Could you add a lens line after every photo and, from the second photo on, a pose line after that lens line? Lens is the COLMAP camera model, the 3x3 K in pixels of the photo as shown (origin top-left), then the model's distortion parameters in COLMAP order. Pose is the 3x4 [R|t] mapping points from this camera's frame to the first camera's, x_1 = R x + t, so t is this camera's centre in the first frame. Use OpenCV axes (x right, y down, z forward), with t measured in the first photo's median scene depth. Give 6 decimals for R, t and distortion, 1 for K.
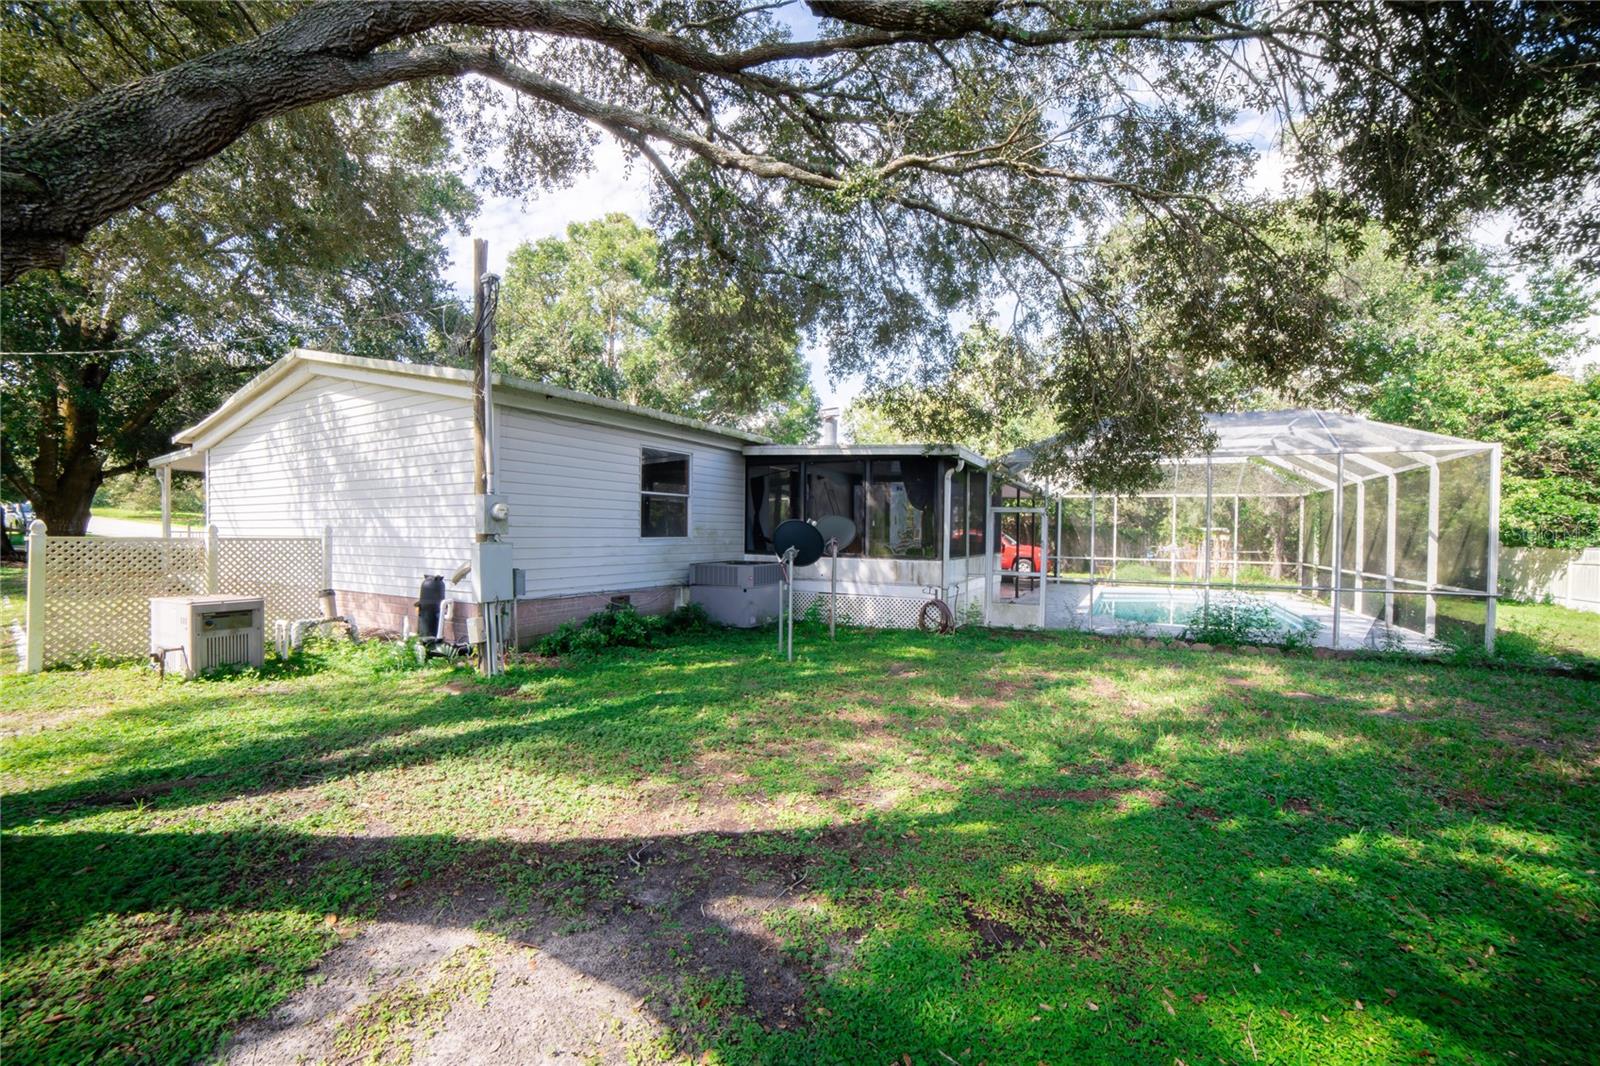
lens RADIAL K [[660.2, 0, 801.2], [0, 660.2, 547.1], [0, 0, 1]] dist [-0.093941, 0.035442]
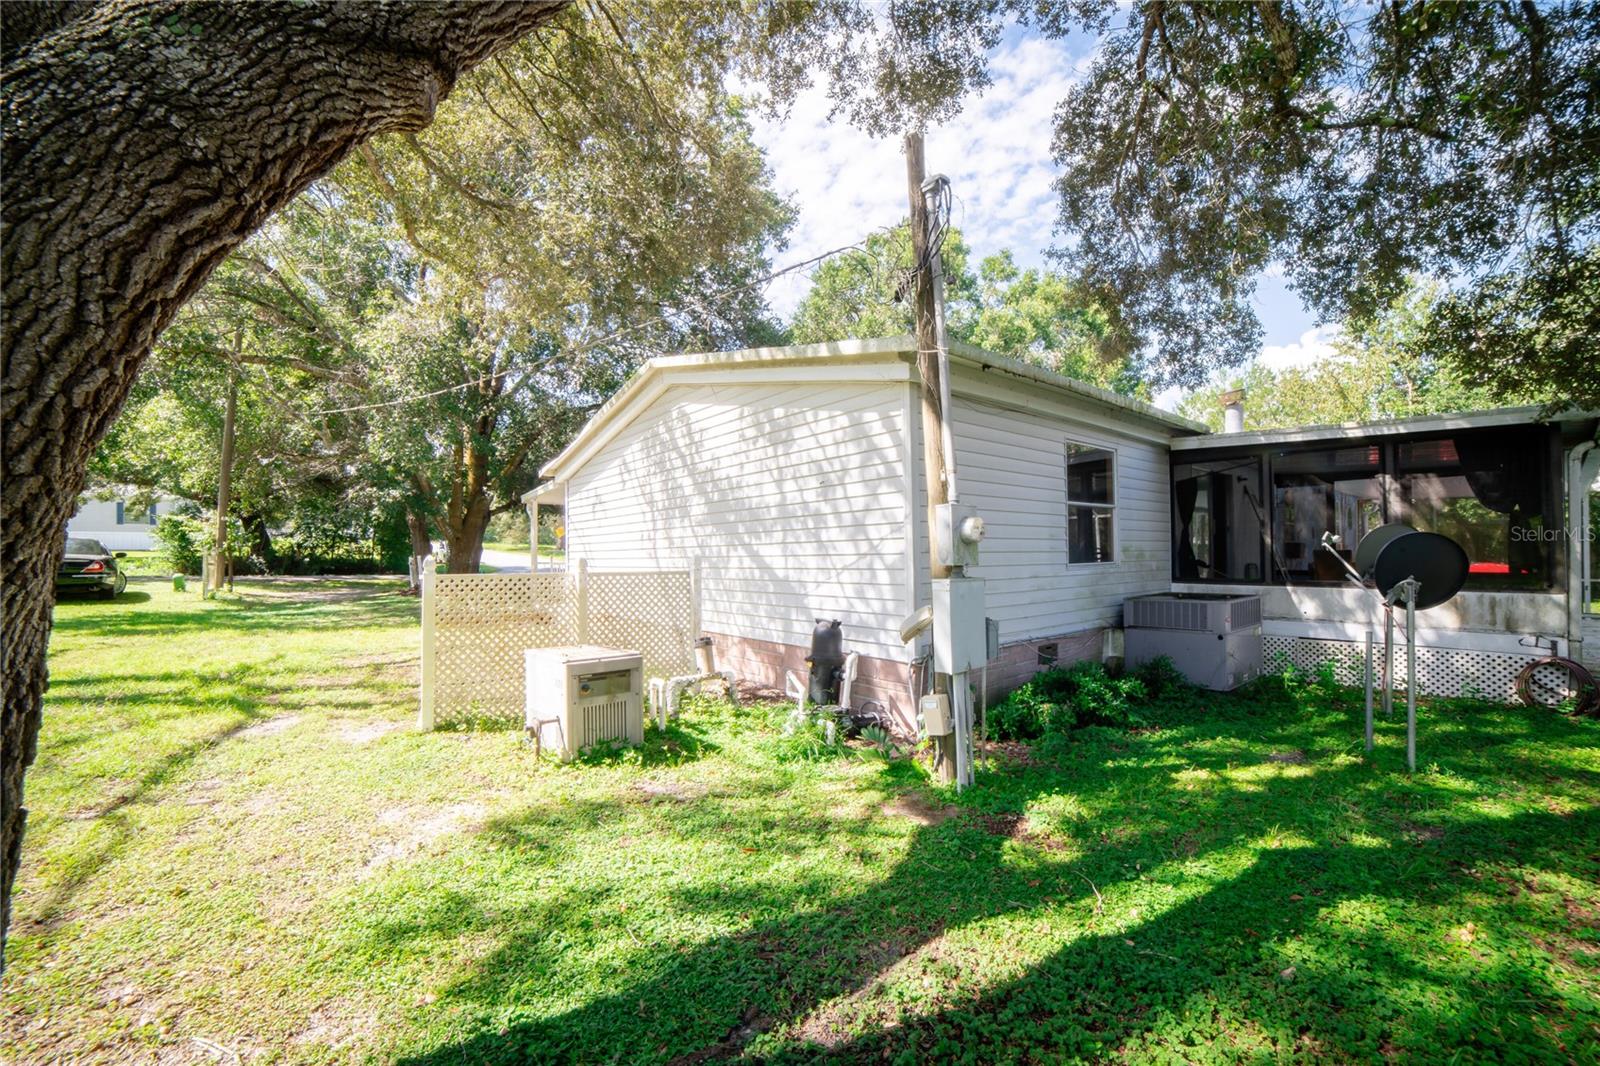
lens RADIAL K [[649.3, 0, 804.8], [0, 649.3, 549.5], [0, 0, 1]] dist [-0.084208, 0.024953]
pose [[0.924494, -0.022259, -0.380547, -0.079301], [0.010916, 0.999430, -0.031939, -0.003688], [0.381041, 0.025374, 0.924210, 0.074010]]
